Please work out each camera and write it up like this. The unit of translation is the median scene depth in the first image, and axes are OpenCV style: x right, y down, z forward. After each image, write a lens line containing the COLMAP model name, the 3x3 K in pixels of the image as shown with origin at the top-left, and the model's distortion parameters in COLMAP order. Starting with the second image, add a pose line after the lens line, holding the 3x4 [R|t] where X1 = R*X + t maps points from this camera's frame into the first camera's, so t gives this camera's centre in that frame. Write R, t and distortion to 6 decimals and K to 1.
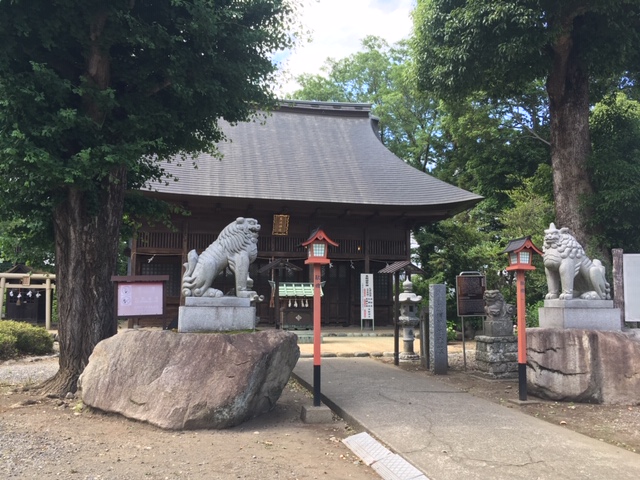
lens RADIAL K [[544.5, 0, 318.5], [0, 544.5, 240.0], [0, 0, 1]] dist [0.017168, -0.001336]
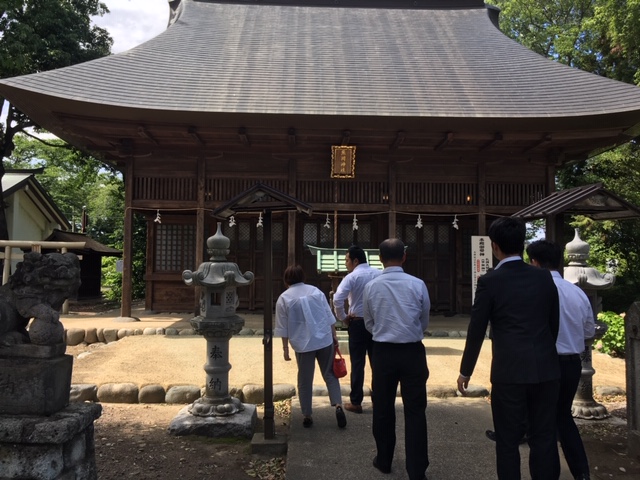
lens RADIAL K [[544.5, 0, 320.7], [0, 544.5, 243.2], [0, 0, 1]] dist [0.017168, -0.001336]
pose [[0.980415, -0.007775, -0.196788, 0.031020], [0.018780, 0.998358, 0.054121, 0.033187], [0.196044, -0.056757, 0.978951, 0.349885]]
